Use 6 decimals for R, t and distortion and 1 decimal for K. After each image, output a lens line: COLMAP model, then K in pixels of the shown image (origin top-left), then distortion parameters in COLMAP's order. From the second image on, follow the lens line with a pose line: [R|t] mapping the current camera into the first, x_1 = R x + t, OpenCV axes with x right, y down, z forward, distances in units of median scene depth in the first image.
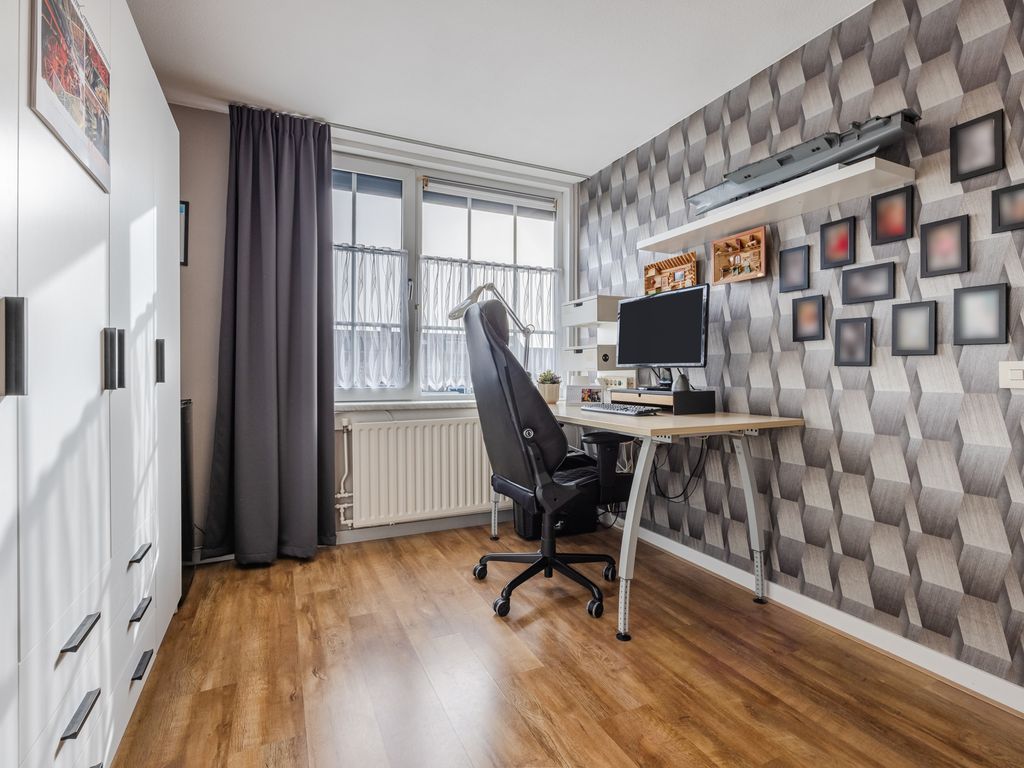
lens RADIAL K [[509.5, 0, 512.5], [0, 509.5, 377.8], [0, 0, 1]] dist [-0.000336, -0.000109]
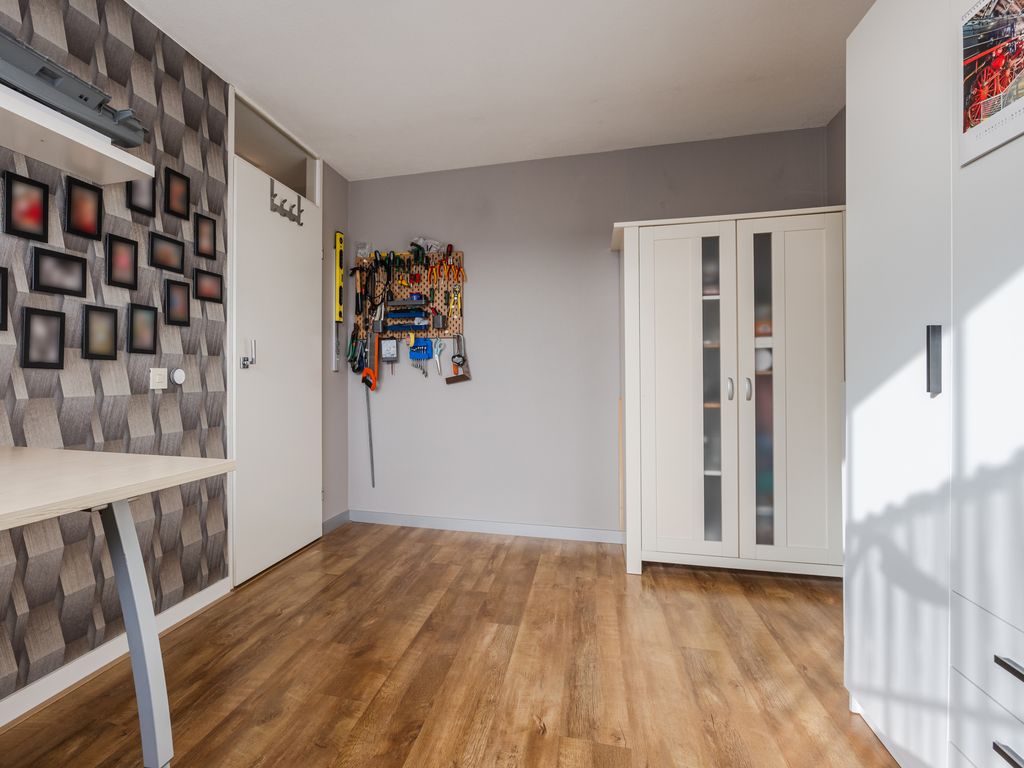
lens RADIAL K [[509.0, 0, 452.3], [0, 509.0, 372.8], [0, 0, 1]] dist [-0.000334, -0.000083]
pose [[-0.755444, 0.007501, 0.655170, -0.377861], [0.007032, 0.999970, -0.003341, -0.008509], [-0.655176, 0.002083, -0.755474, 1.266248]]
